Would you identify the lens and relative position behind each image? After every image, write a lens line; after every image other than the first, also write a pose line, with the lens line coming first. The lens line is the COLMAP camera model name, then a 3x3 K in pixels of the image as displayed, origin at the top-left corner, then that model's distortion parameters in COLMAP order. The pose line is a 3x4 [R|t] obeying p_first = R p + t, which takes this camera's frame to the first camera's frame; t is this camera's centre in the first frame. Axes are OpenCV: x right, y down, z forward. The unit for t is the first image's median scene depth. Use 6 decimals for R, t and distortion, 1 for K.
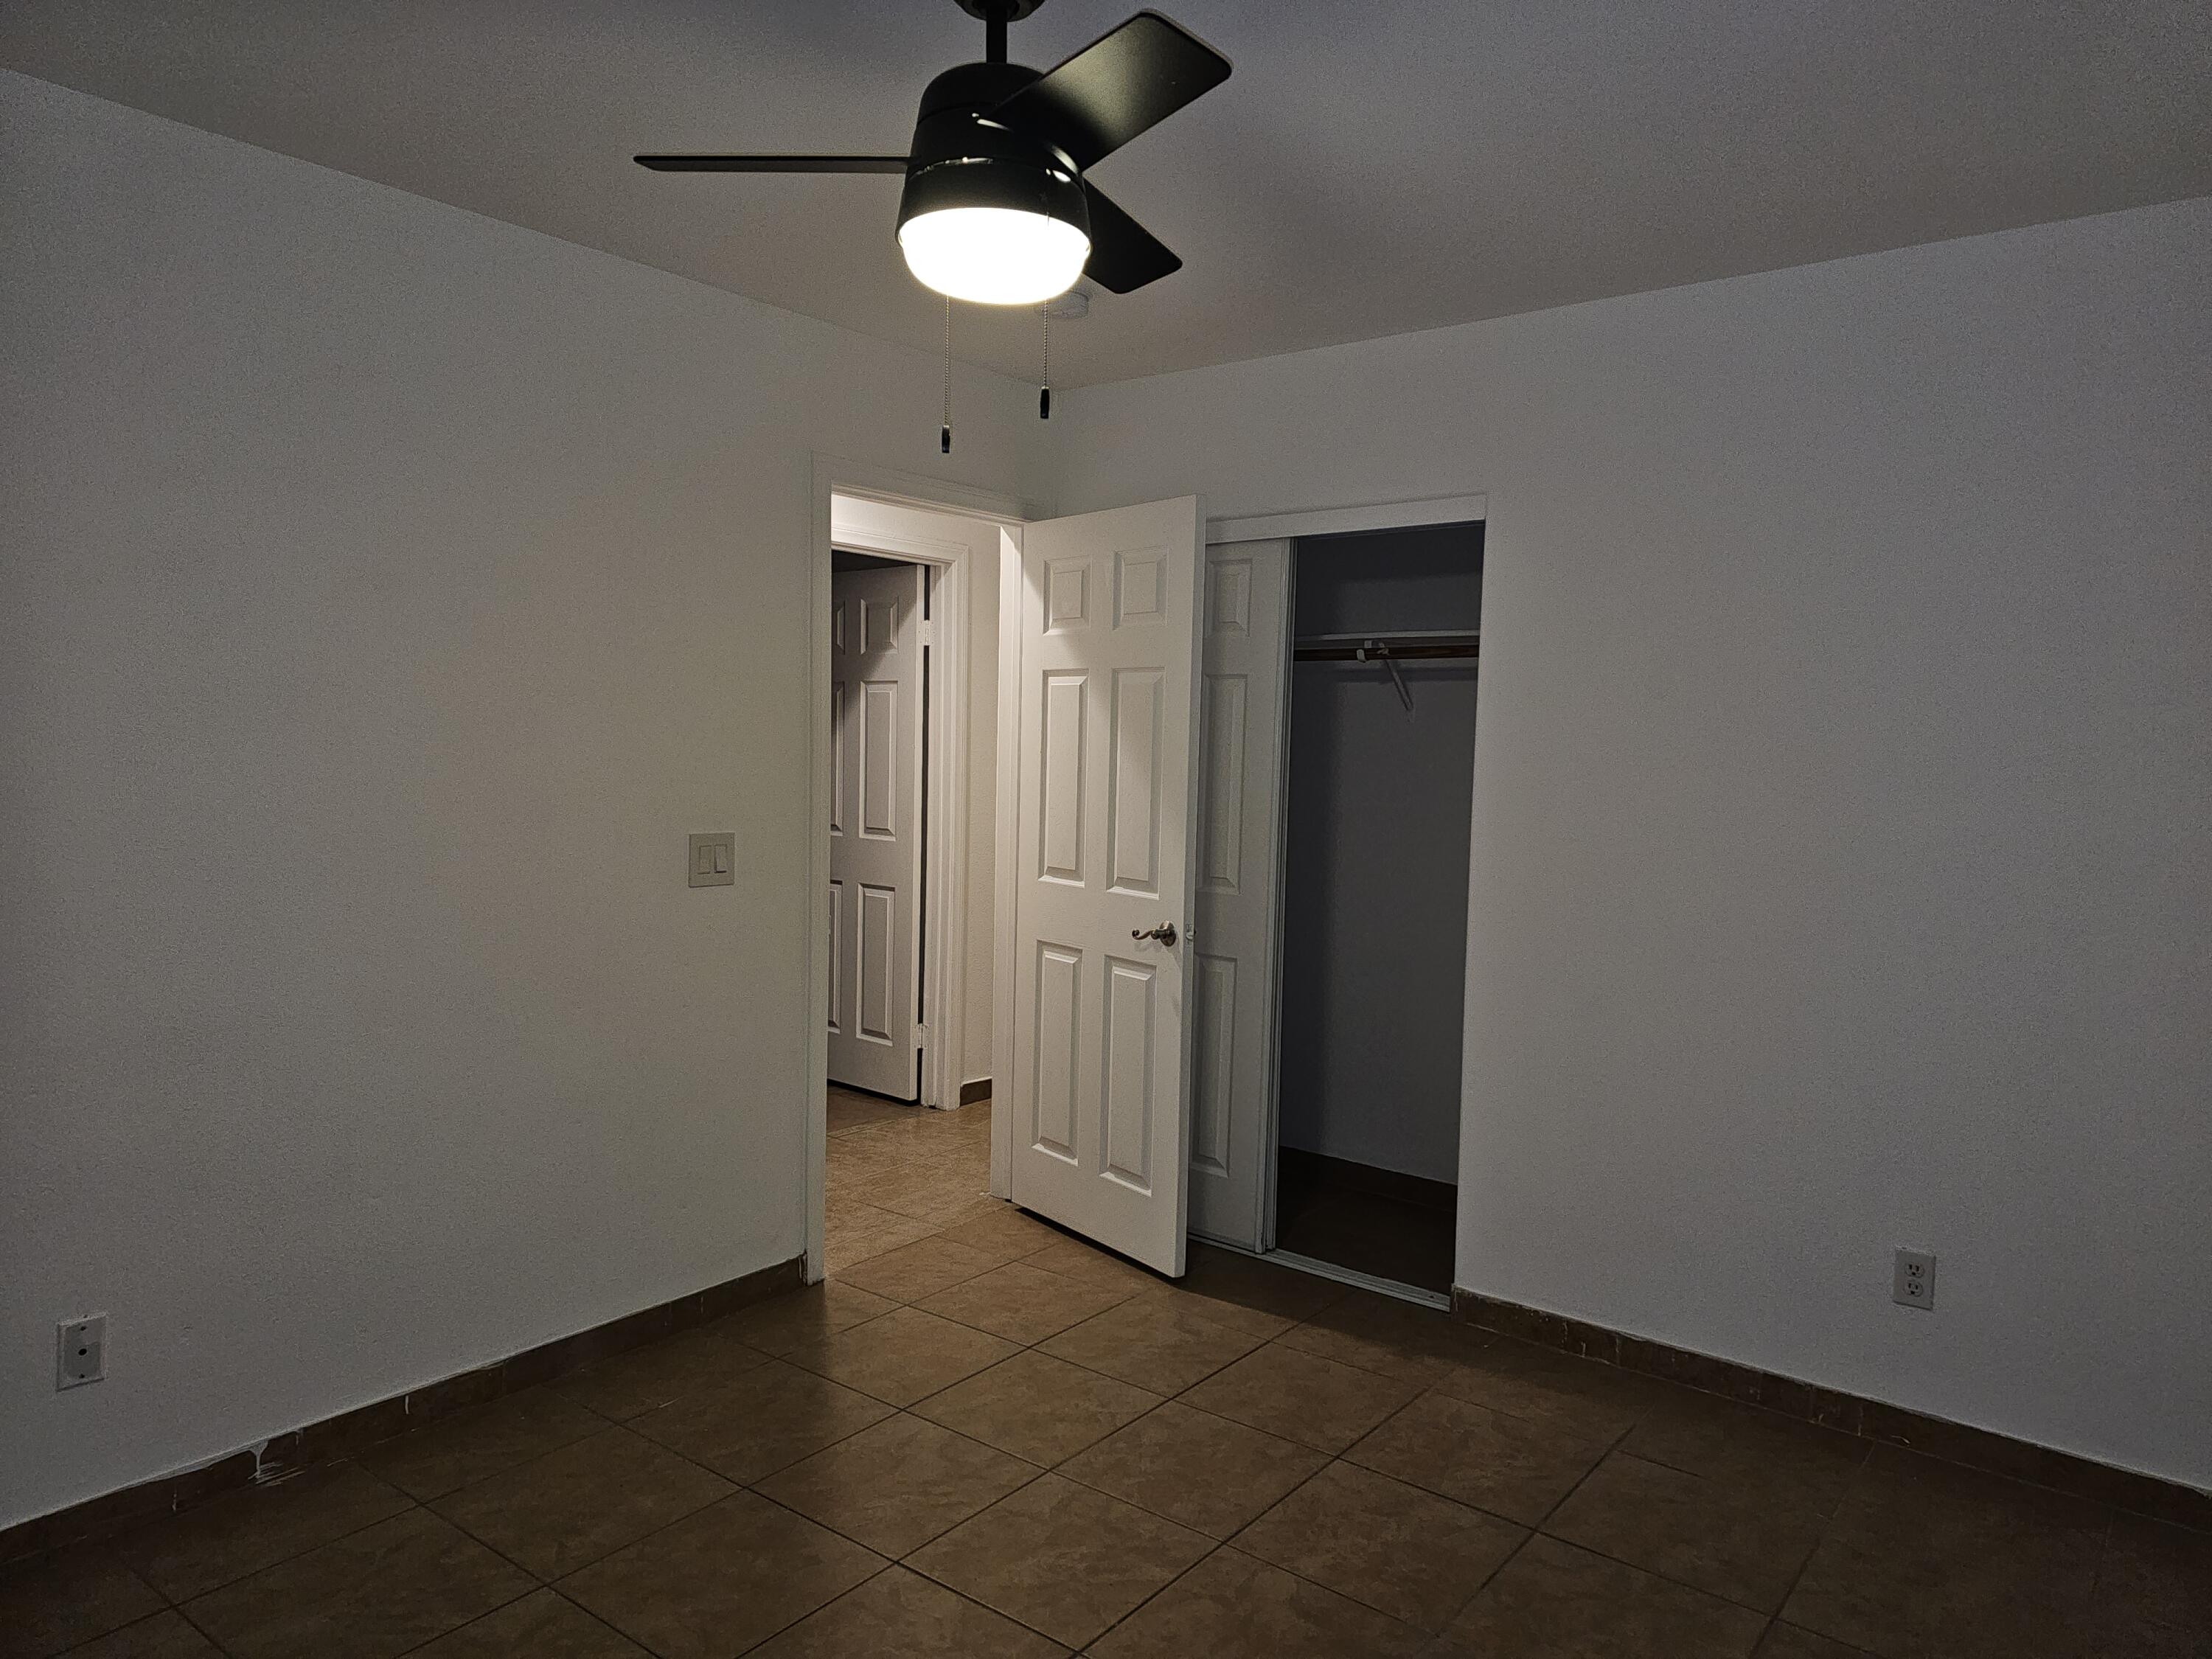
lens RADIAL K [[1473.5, 0, 1109.8], [0, 1473.5, 827.0], [0, 0, 1]] dist [0.033773, -0.016326]
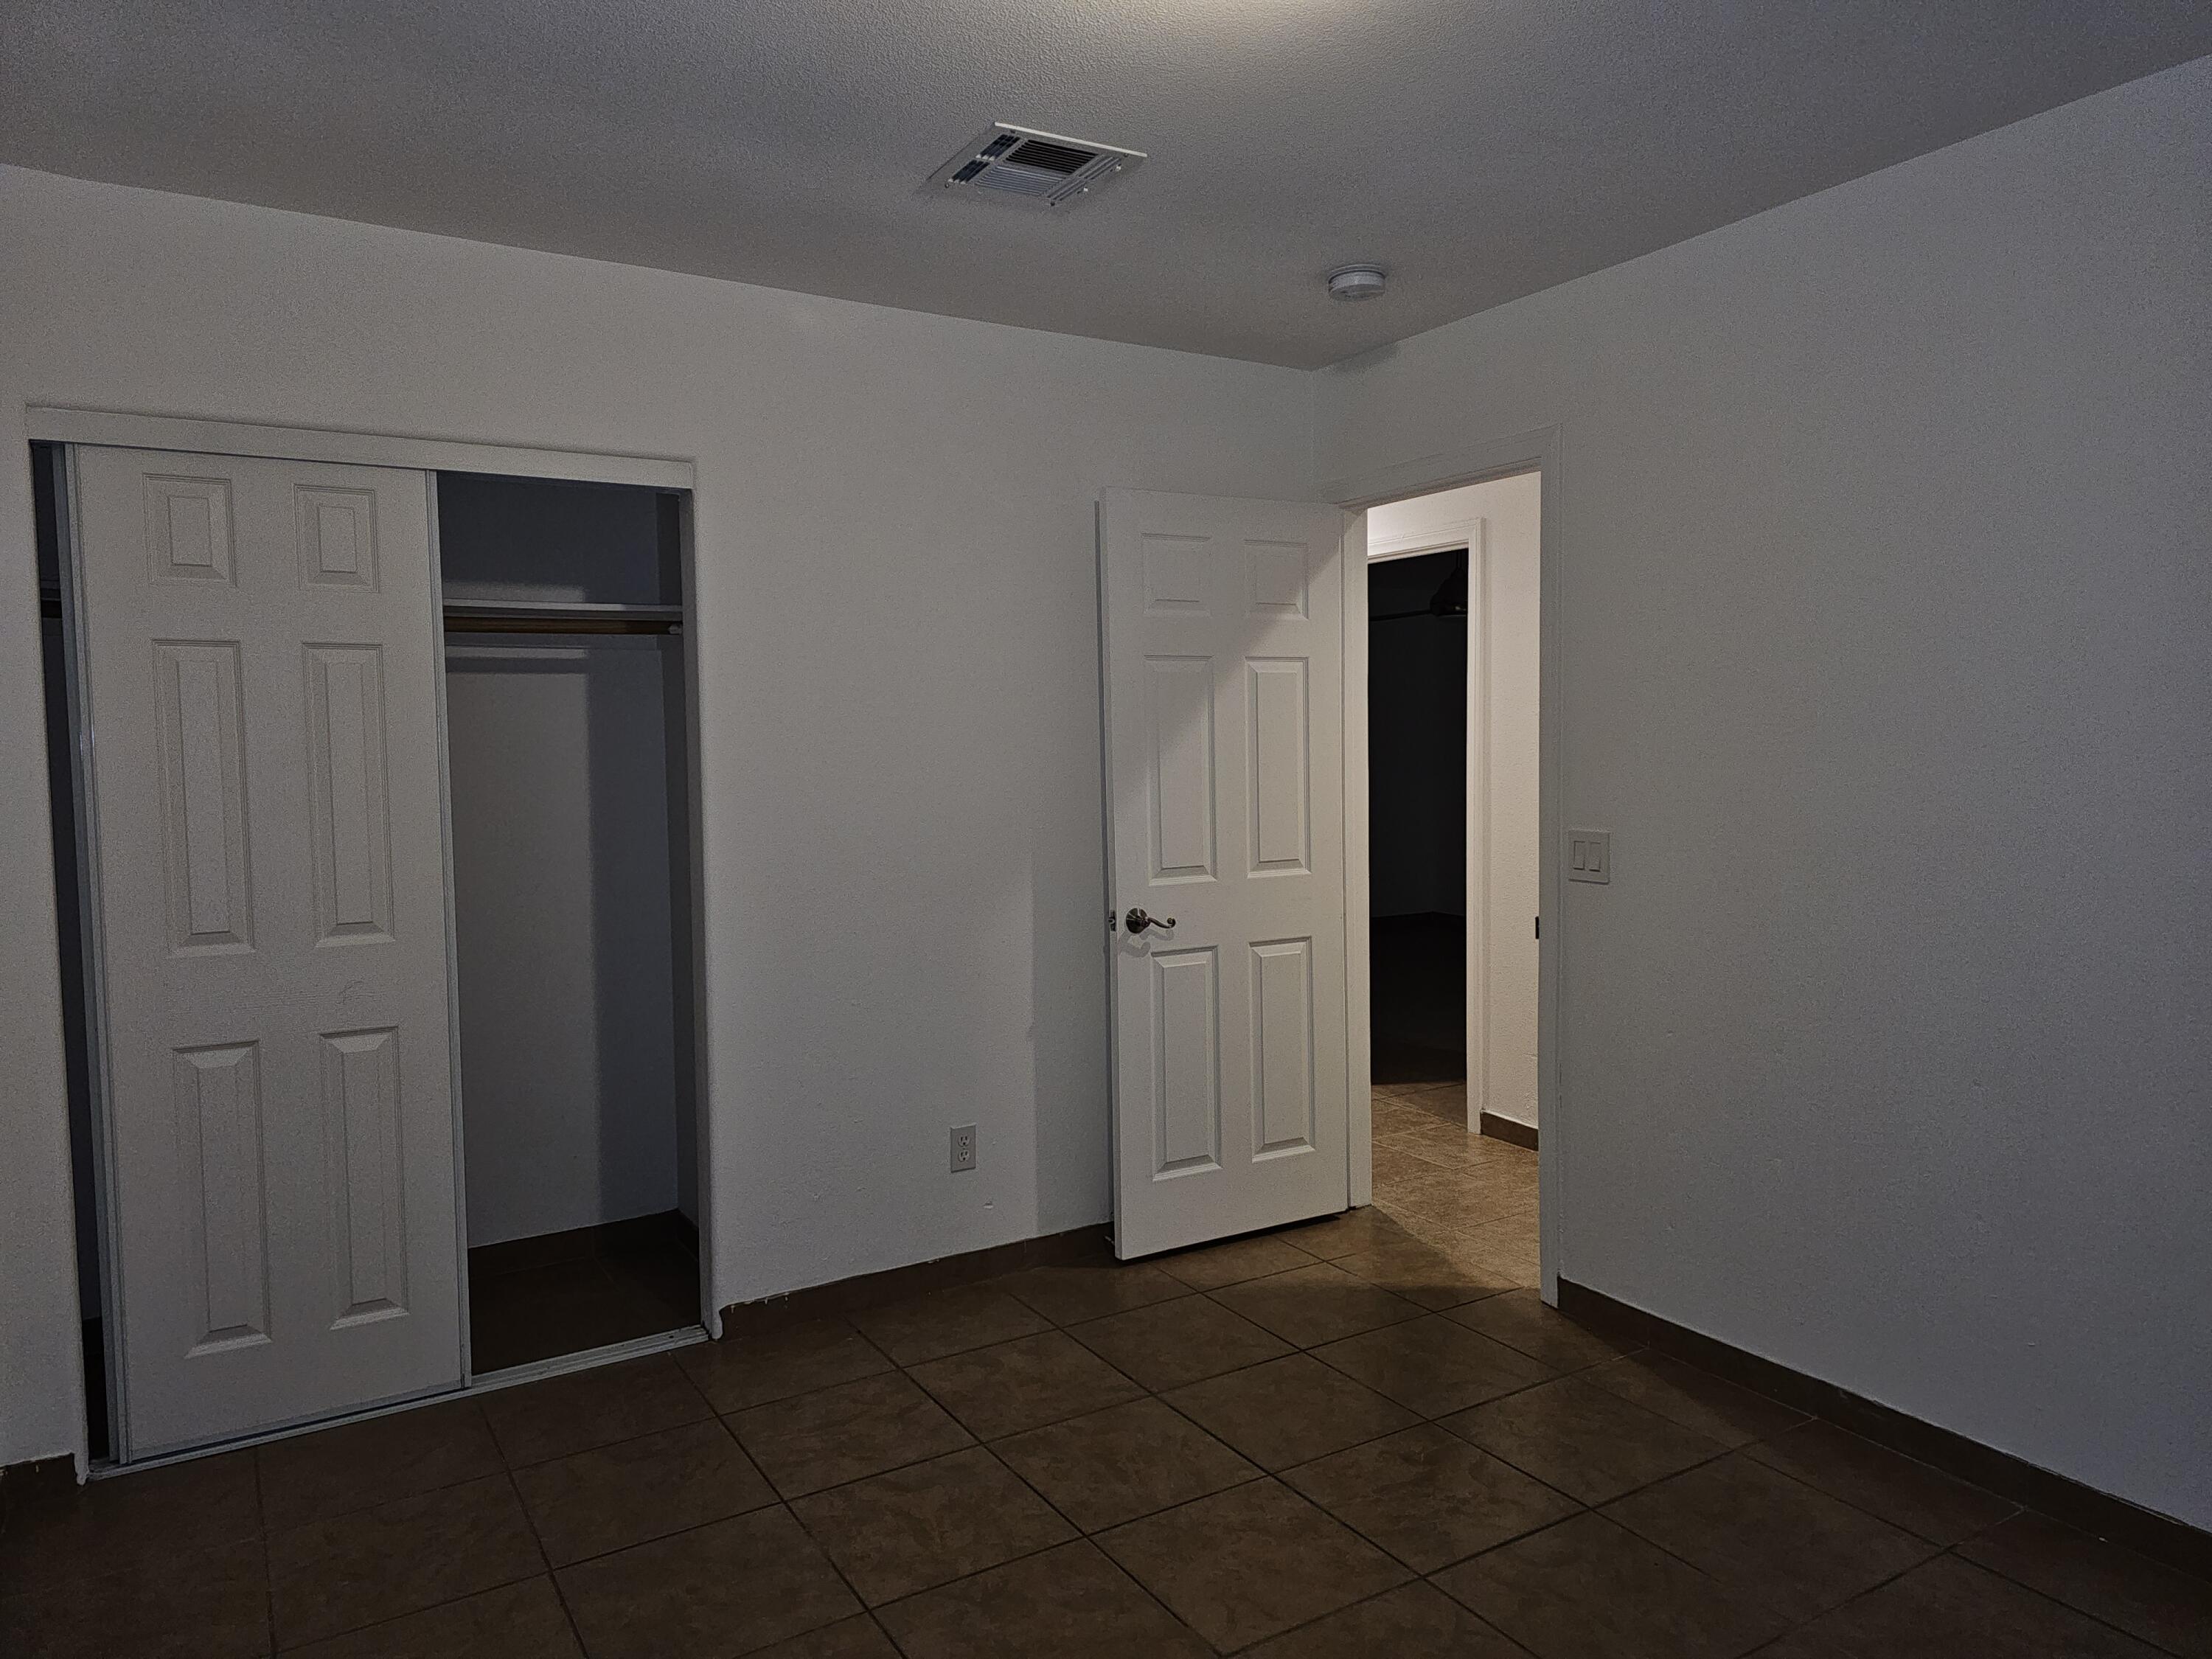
lens RADIAL K [[1473.5, 0, 1110.8], [0, 1473.5, 829.4], [0, 0, 1]] dist [0.033773, -0.016326]
pose [[0.345709, -0.084774, 0.934505, -0.516586], [0.073561, 0.995294, 0.063075, -0.031718], [-0.935454, 0.046937, 0.350318, 0.414425]]
